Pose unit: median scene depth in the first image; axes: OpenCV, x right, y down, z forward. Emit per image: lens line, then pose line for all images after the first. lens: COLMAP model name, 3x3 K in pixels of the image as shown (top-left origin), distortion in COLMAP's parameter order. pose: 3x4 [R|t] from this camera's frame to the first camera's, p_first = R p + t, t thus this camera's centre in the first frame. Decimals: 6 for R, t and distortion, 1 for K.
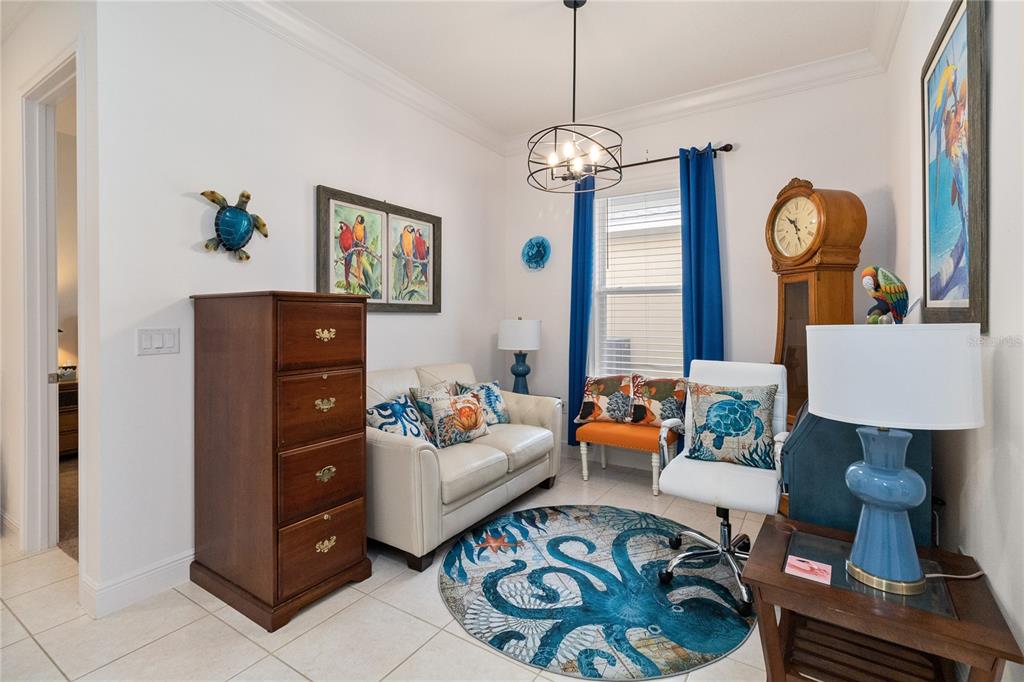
lens RADIAL K [[470.4, 0, 519.8], [0, 470.4, 322.0], [0, 0, 1]] dist [0.001500, -0.000329]
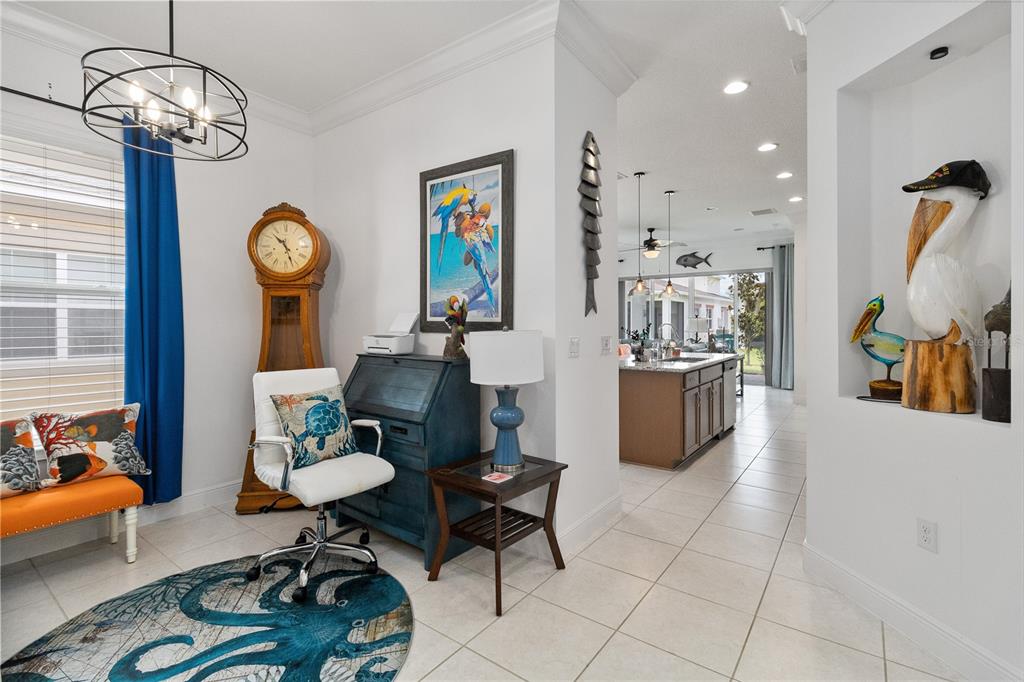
lens RADIAL K [[470.4, 0, 519.8], [0, 470.4, 322.0], [0, 0, 1]] dist [0.001500, -0.000329]
pose [[0.080611, 0.001937, 0.996744, -0.589272], [0.011223, 0.999933, -0.002851, -0.015435], [-0.996682, 0.011417, 0.080584, 0.430527]]
